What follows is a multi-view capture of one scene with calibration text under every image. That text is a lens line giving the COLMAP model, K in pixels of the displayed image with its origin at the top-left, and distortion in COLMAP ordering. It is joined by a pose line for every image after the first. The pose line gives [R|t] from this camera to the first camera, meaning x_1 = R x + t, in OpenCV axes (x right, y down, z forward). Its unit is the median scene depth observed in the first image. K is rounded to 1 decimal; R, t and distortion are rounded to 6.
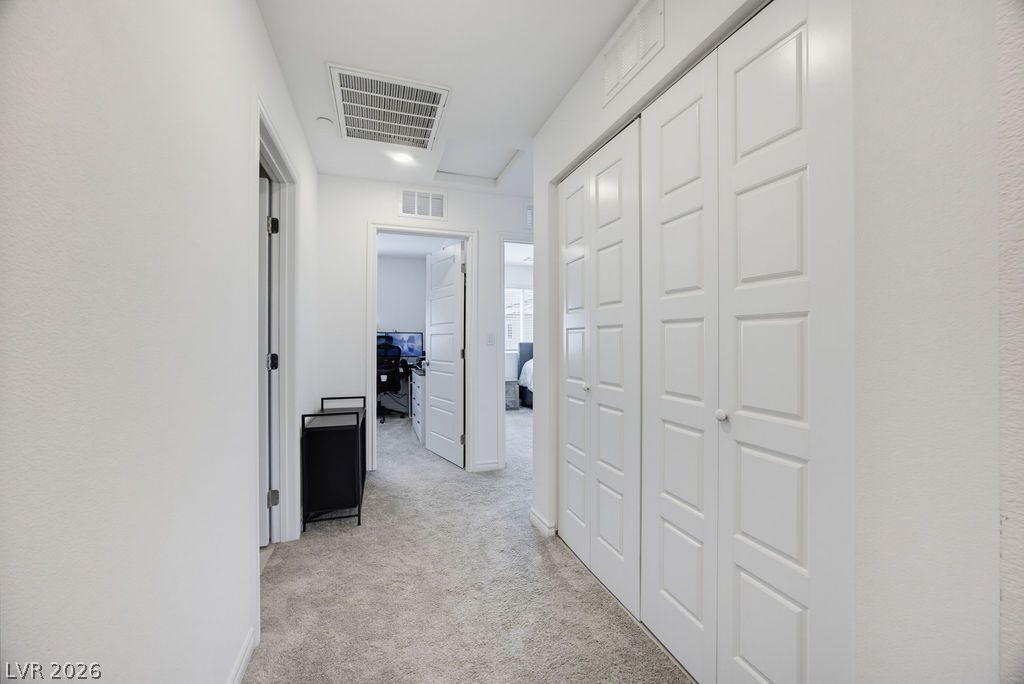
lens RADIAL K [[398.9, 0, 513.9], [0, 398.9, 340.3], [0, 0, 1]] dist [0.002522, 0.000131]
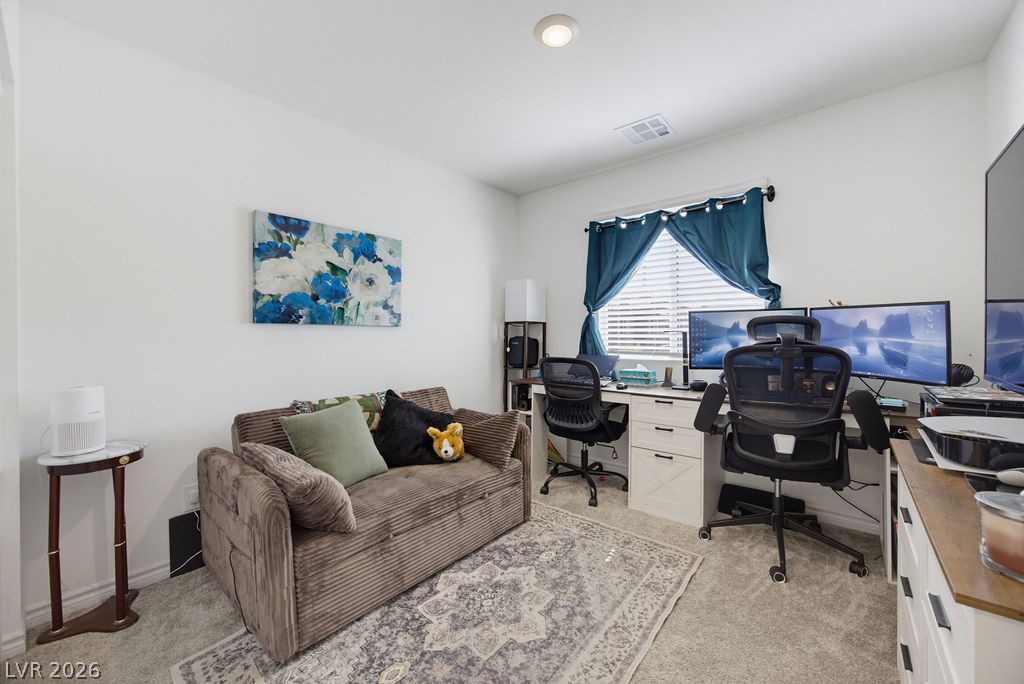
lens RADIAL K [[398.9, 0, 511.0], [0, 398.9, 341.7], [0, 0, 1]] dist [0.002522, 0.000131]
pose [[0.497362, 0.005276, -0.867527, -0.362637], [0.002311, 0.999970, 0.007406, 0.019023], [0.867540, -0.005689, 0.497335, 1.552453]]
